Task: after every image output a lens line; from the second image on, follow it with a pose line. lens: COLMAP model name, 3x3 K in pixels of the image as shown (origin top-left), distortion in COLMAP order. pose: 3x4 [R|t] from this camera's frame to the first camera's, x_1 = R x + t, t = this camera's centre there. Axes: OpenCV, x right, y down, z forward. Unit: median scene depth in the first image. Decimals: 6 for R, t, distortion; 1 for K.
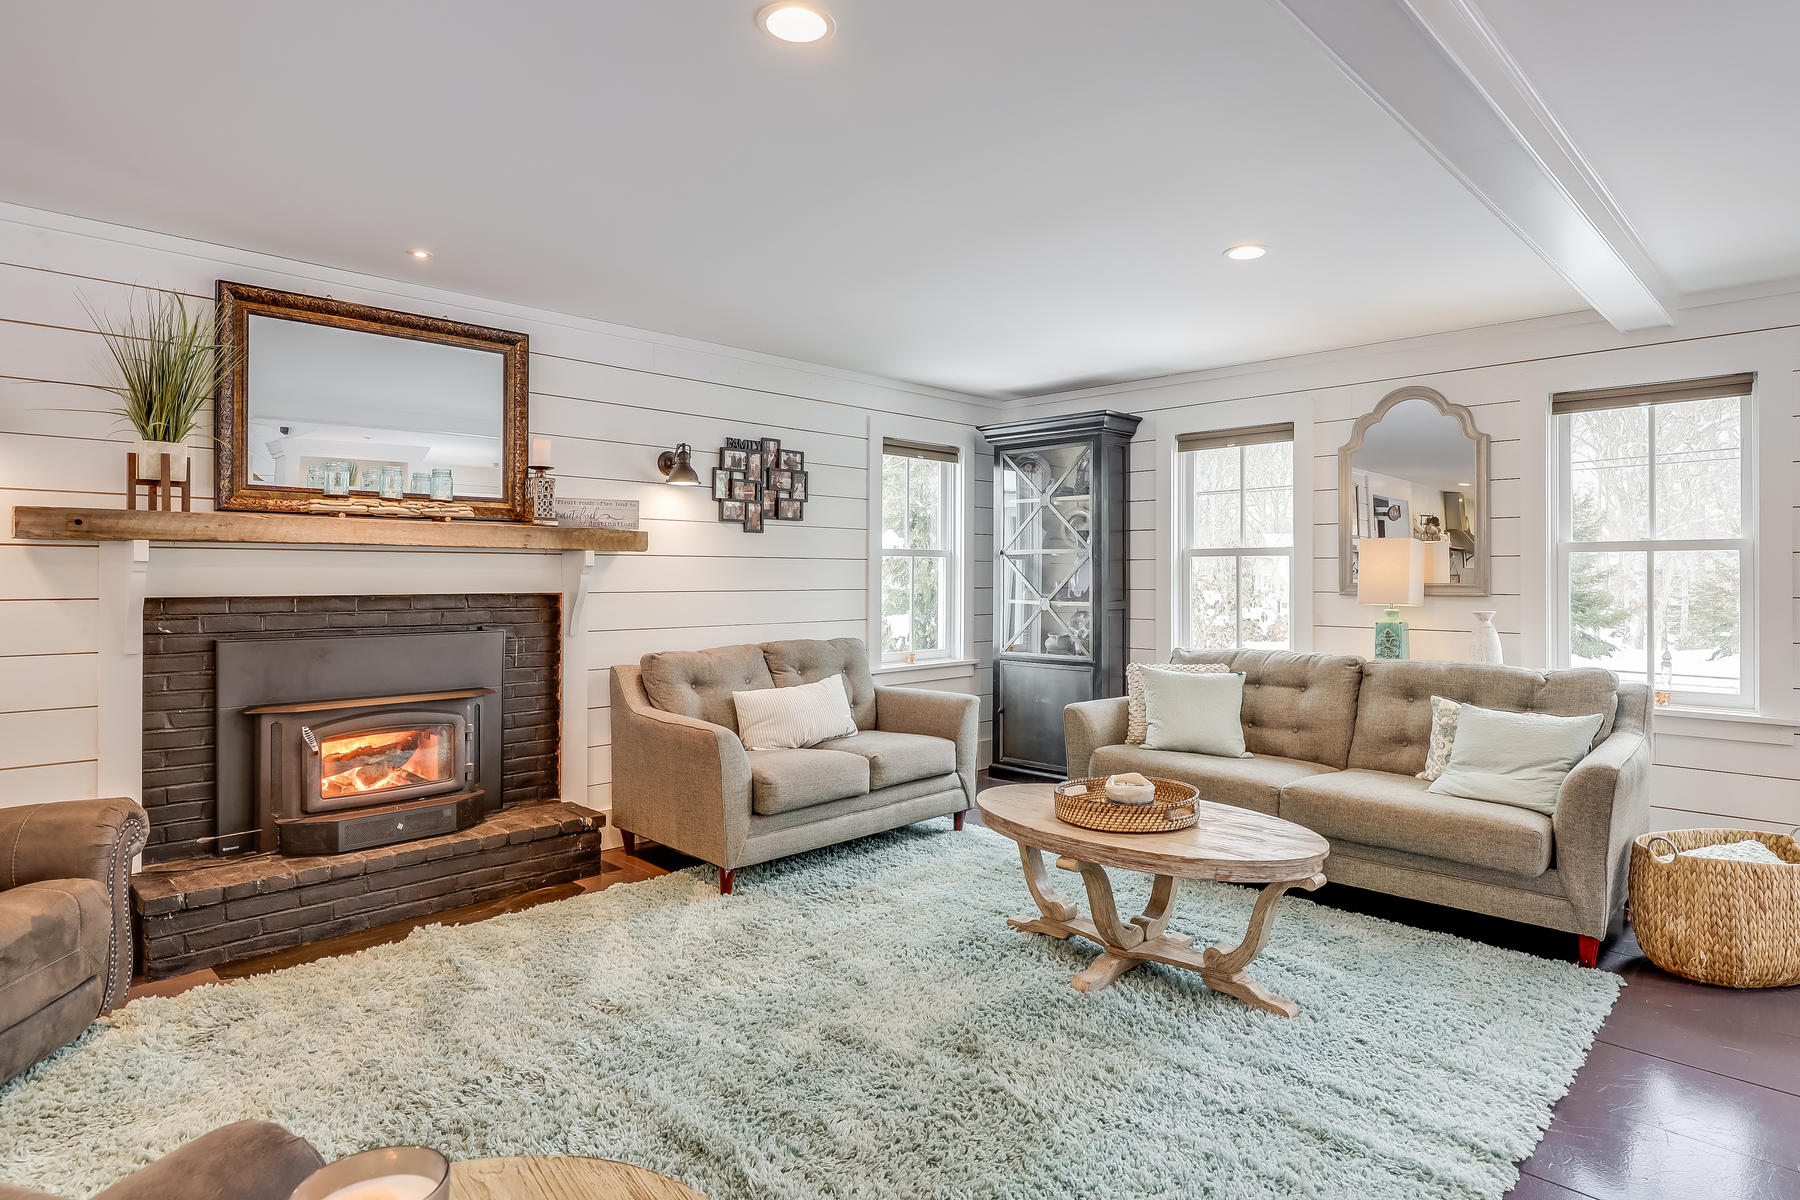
lens RADIAL K [[982.6, 0, 921.3], [0, 982.6, 568.8], [0, 0, 1]] dist [-0.004542, -0.000640]
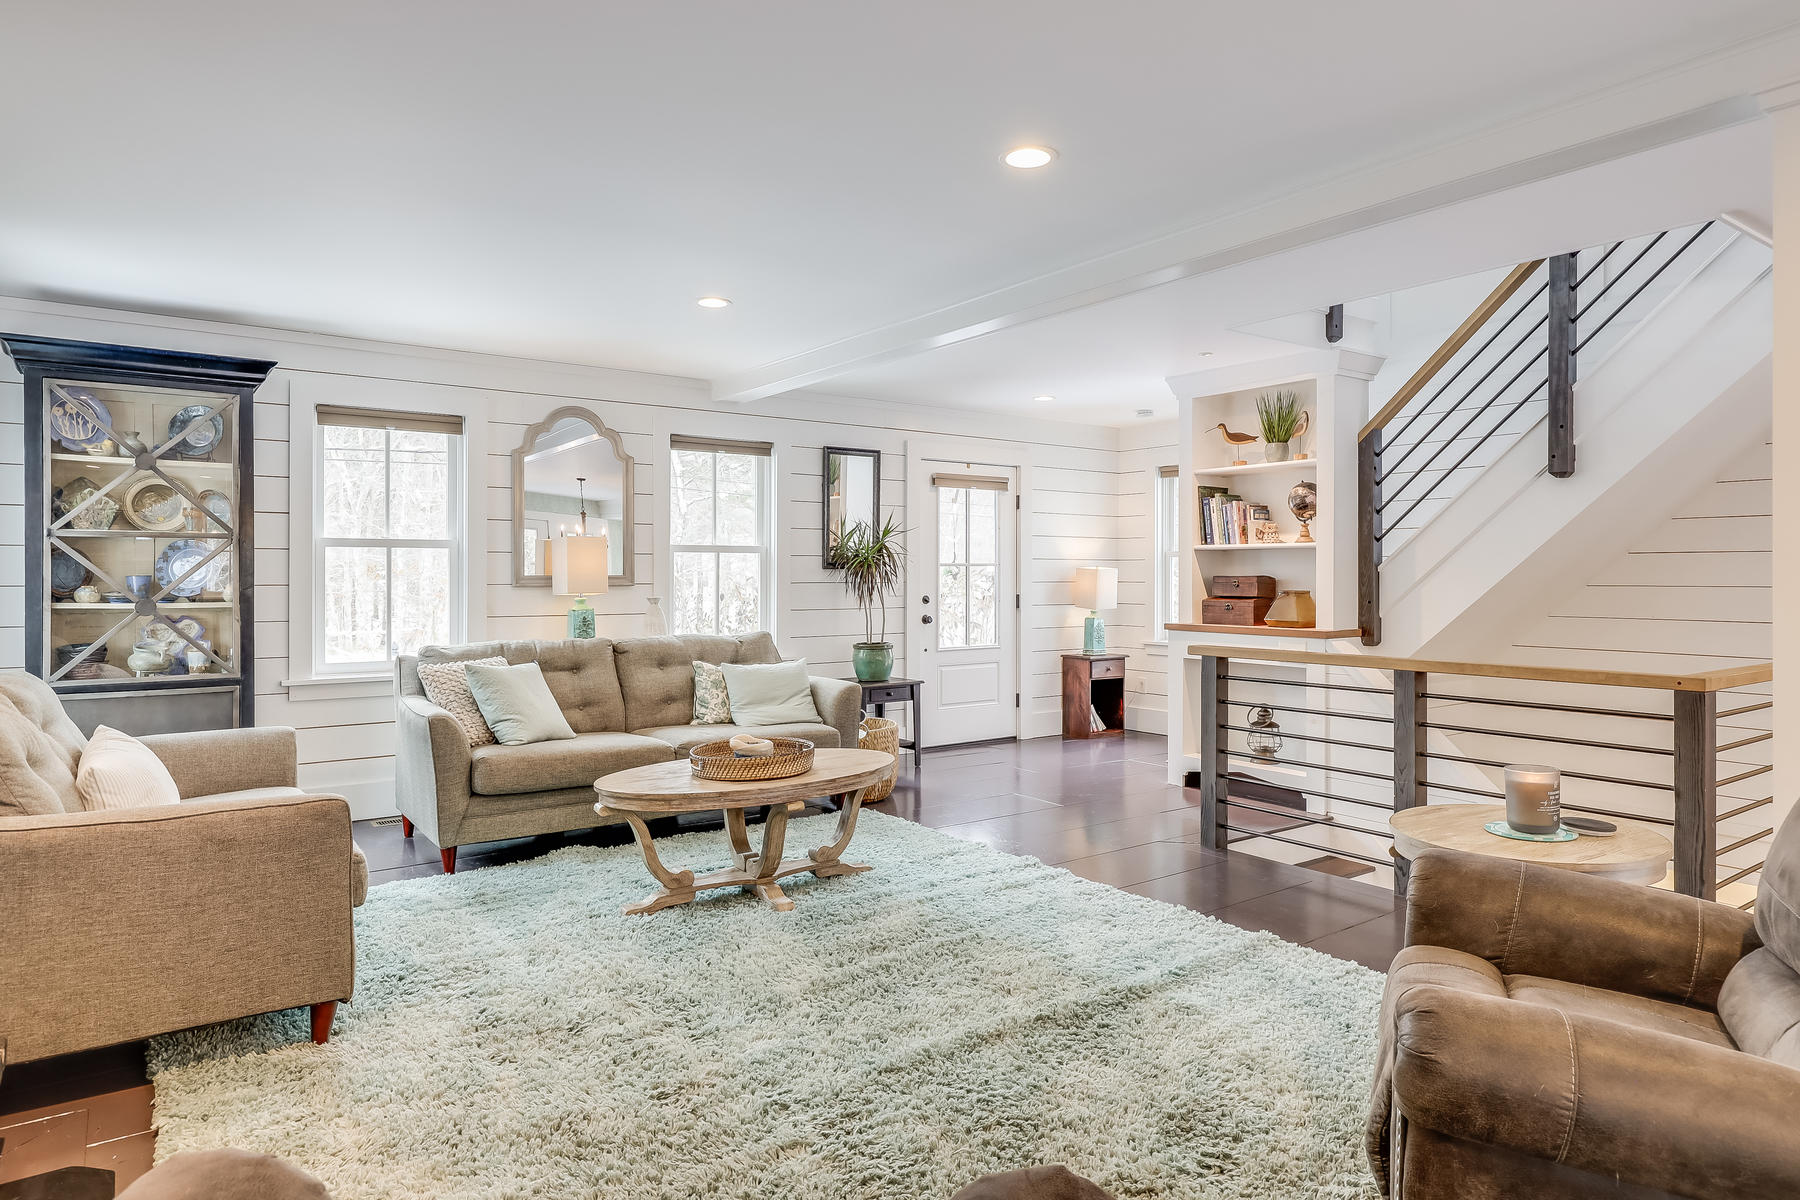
lens RADIAL K [[1069.7, 0, 928.2], [0, 1069.7, 576.5], [0, 0, 1]] dist [0.001172, -0.001077]
pose [[0.155843, -0.005571, 0.987766, -0.738118], [-0.009427, 0.999930, 0.007127, 0.003240], [-0.987737, -0.010422, 0.155780, 0.415015]]
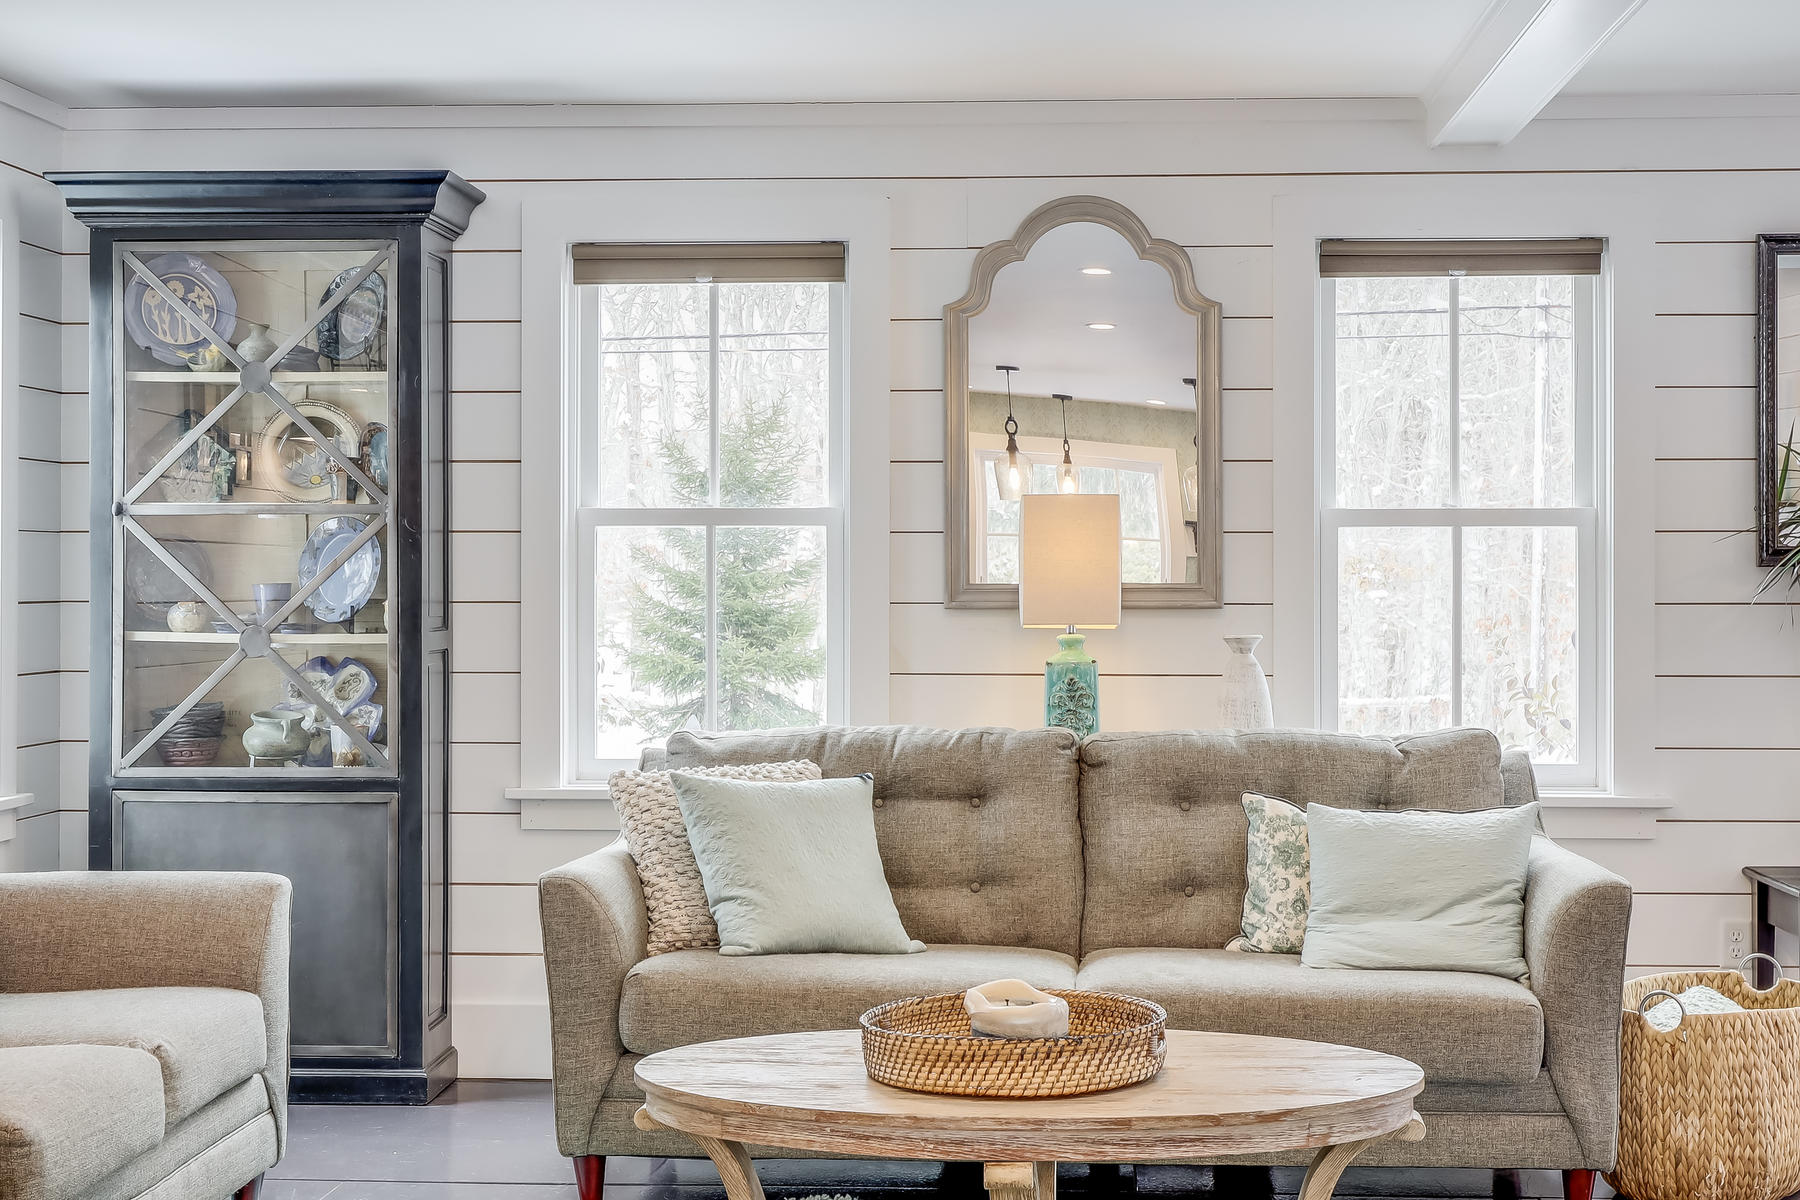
lens RADIAL K [[2512.7, 0, 946.9], [0, 2512.7, 563.6], [0, 0, 1]] dist [-0.006637, 0.047686]
pose [[0.750405, 0.002138, 0.660975, -0.440863], [-0.004227, 0.999990, 0.001564, 0.002758], [-0.660965, -0.003967, 0.750406, 0.076458]]
